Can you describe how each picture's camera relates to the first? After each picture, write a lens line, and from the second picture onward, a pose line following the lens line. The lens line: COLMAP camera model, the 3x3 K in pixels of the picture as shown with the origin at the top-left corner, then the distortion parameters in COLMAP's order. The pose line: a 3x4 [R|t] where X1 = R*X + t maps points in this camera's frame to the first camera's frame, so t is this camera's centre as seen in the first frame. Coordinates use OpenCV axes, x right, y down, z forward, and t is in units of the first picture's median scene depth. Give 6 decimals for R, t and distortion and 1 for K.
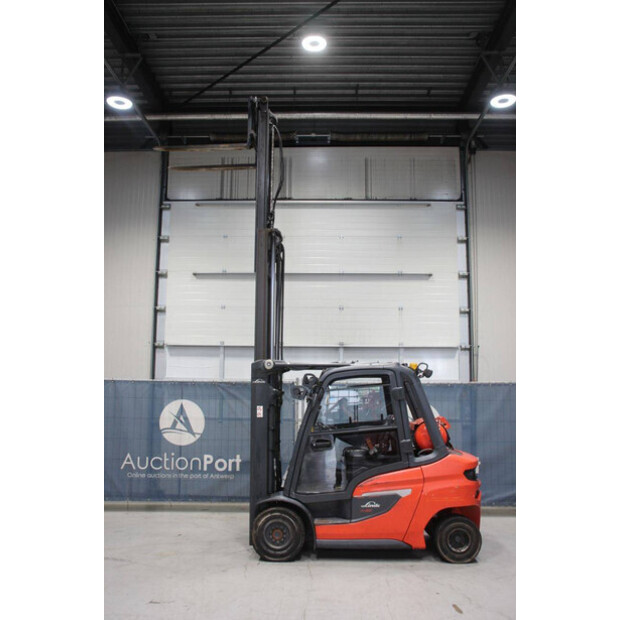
lens RADIAL K [[558.4, 0, 310.0], [0, 558.4, 310.0], [0, 0, 1]] dist [-0.141907, 0.157431]
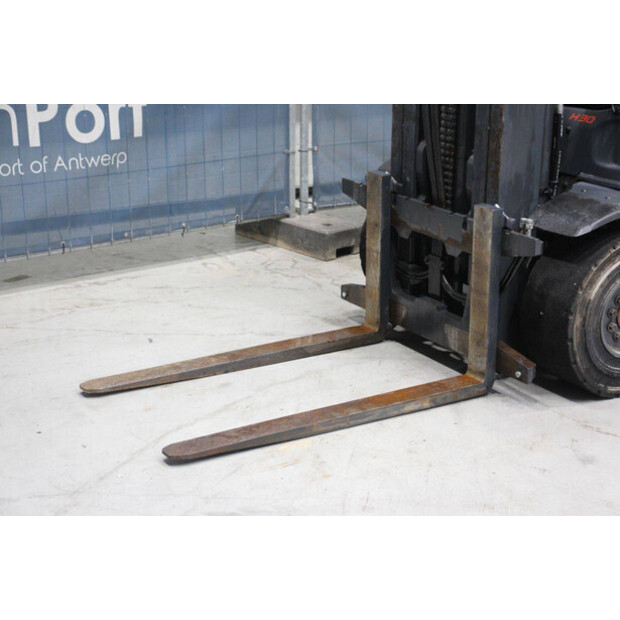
lens RADIAL K [[1267.1, 0, 318.0], [0, 1267.1, 310.3], [0, 0, 1]] dist [0.306042, 0.173818]
pose [[0.817413, -0.171276, 0.550001, -0.604120], [-0.087471, 0.906800, 0.412386, 0.111060], [-0.569373, -0.385199, 0.726248, 0.545115]]
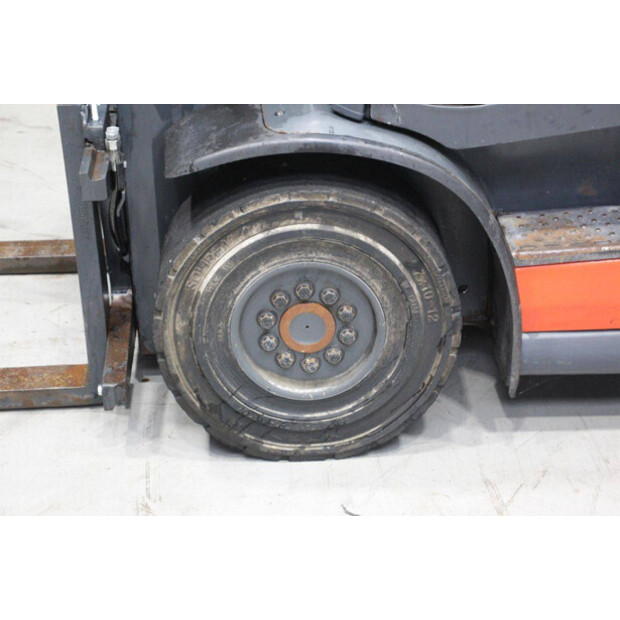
lens RADIAL K [[1449.1, 0, 310.0], [0, 1449.1, 310.0], [0, 0, 1]] dist [0.481149, -0.100985]
pose [[0.995067, -0.060378, 0.078715, -0.092749], [0.003320, 0.813286, 0.581854, 0.127258], [-0.099149, -0.578722, 0.809475, 0.605339]]
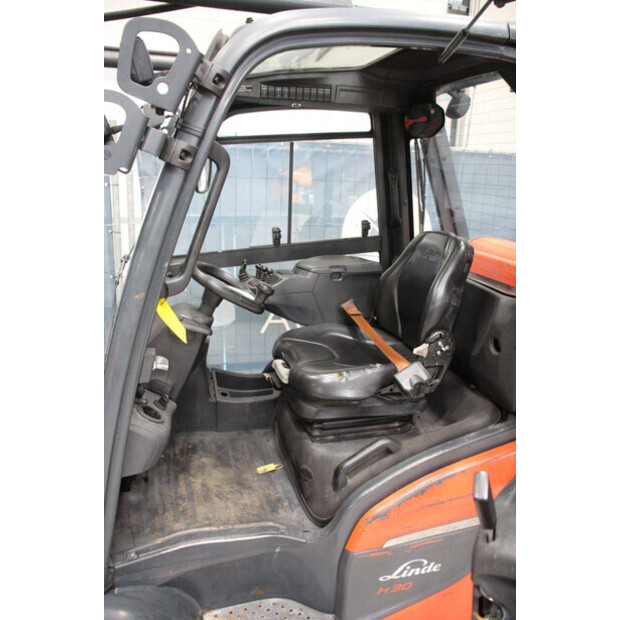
lens RADIAL K [[508.7, 0, 310.0], [0, 508.7, 310.0], [0, 0, 1]] dist [-0.175149, 0.155189]
pose [[0.949574, -0.064657, 0.306805, -0.006056], [-0.065685, 0.915773, 0.396289, 0.135576], [-0.306587, -0.396458, 0.865347, 0.835481]]
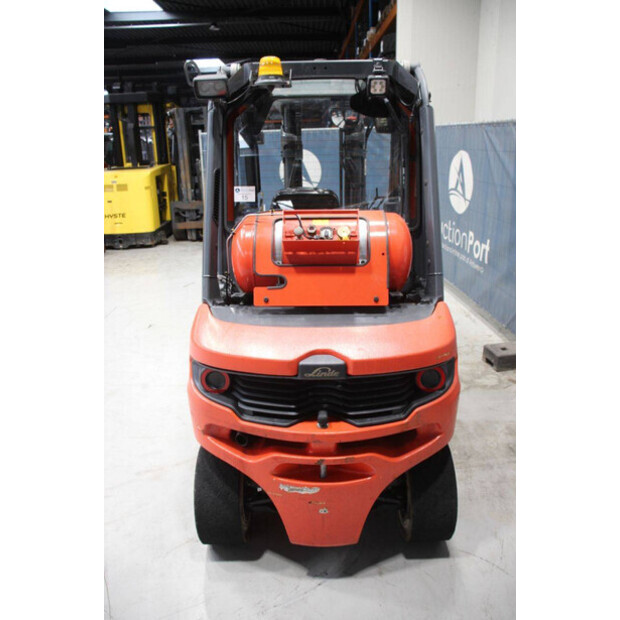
lens RADIAL K [[508.7, 0, 310.0], [0, 508.7, 310.0], [0, 0, 1]] dist [-0.175149, 0.155189]
pose [[0.027102, 0.317634, -0.947826, 0.591919], [0.158848, 0.934758, 0.317797, 0.164906], [0.986931, -0.159173, -0.025122, 1.077214]]
